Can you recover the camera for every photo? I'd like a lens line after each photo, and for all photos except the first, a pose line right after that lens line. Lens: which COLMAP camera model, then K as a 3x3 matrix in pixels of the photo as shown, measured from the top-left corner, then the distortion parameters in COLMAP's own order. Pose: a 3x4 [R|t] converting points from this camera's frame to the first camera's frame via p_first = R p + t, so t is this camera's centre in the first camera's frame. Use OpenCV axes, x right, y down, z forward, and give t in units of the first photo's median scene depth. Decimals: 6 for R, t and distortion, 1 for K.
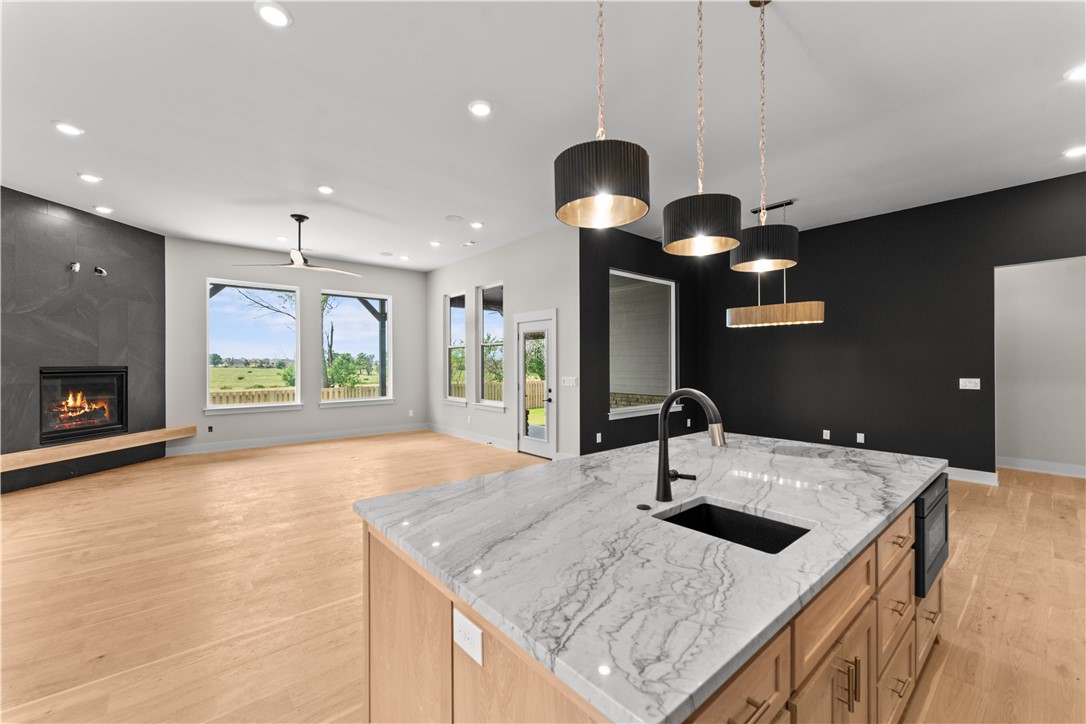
lens RADIAL K [[440.2, 0, 538.7], [0, 440.2, 362.9], [0, 0, 1]] dist [-0.001071, -0.000679]
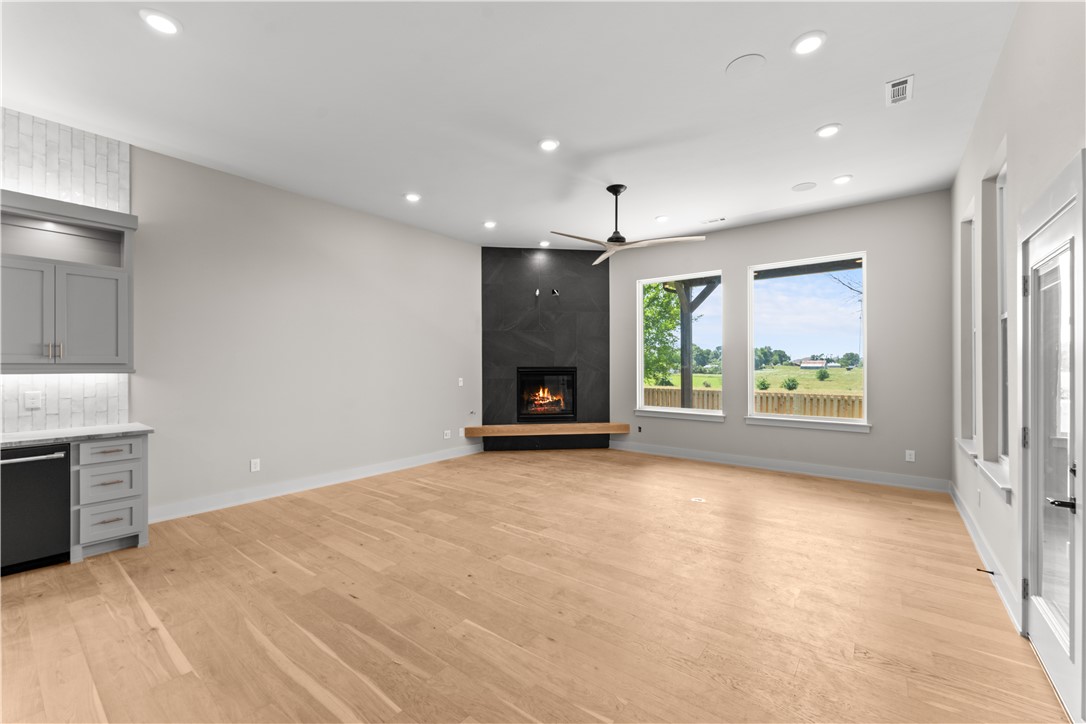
lens RADIAL K [[440.2, 0, 541.3], [0, 440.2, 364.8], [0, 0, 1]] dist [-0.001071, -0.000679]
pose [[0.207095, 0.003269, -0.978315, 0.239760], [0.000744, 0.999994, 0.003499, -0.002301], [0.978321, -0.001452, 0.207091, 0.689217]]
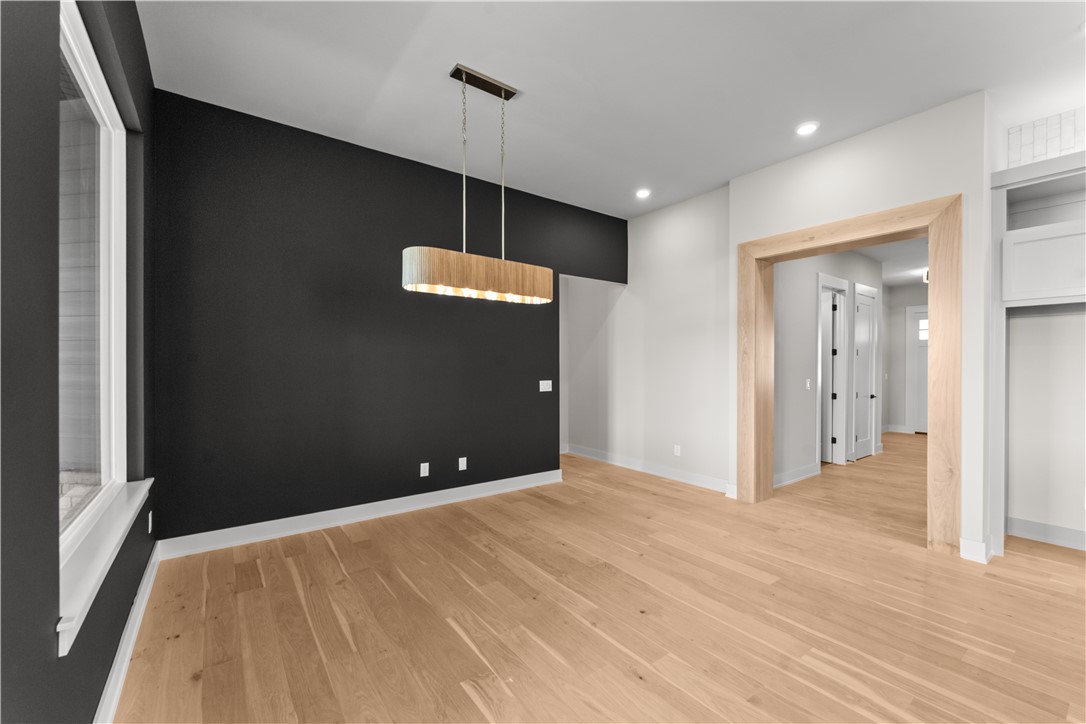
lens RADIAL K [[440.2, 0, 542.5], [0, 440.2, 366.2], [0, 0, 1]] dist [-0.001071, -0.000679]
pose [[0.059988, -0.001218, 0.998198, -0.016443], [-0.003304, 0.999994, 0.001419, 0.001035], [-0.998194, -0.003383, 0.059984, 0.839357]]
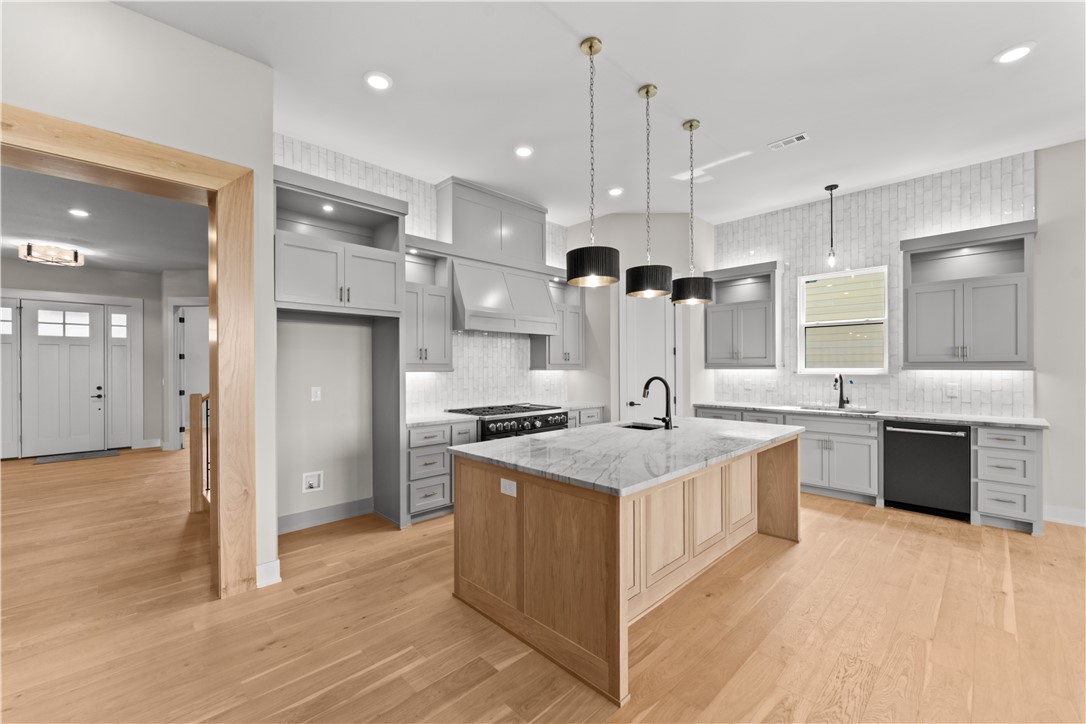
lens RADIAL K [[440.2, 0, 538.1], [0, 440.2, 367.1], [0, 0, 1]] dist [-0.001071, -0.000679]
pose [[-0.997214, 0.007601, -0.074207, 0.293863], [0.007394, 0.999968, 0.003059, -0.000930], [0.074228, 0.002502, -0.997238, 0.849501]]
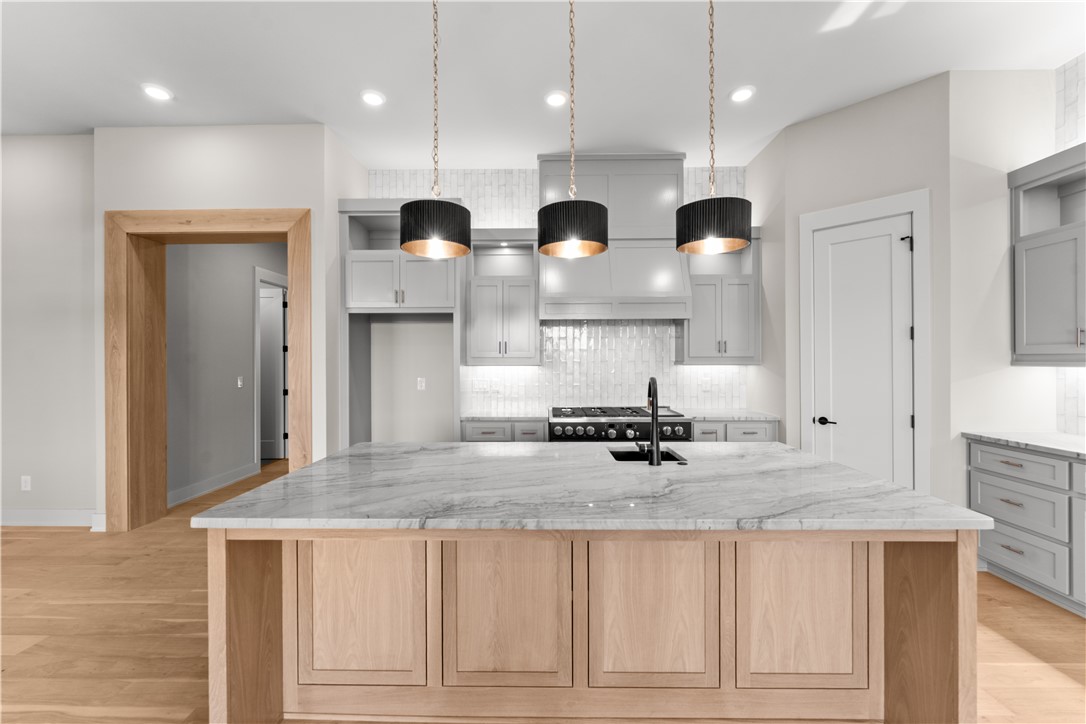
lens RADIAL K [[440.2, 0, 538.8], [0, 440.2, 361.0], [0, 0, 1]] dist [-0.001071, -0.000679]
pose [[-0.755941, 0.004794, 0.654622, -0.085566], [0.006155, 0.999981, -0.000215, 0.000597], [-0.654611, 0.003867, -0.755956, 0.607659]]
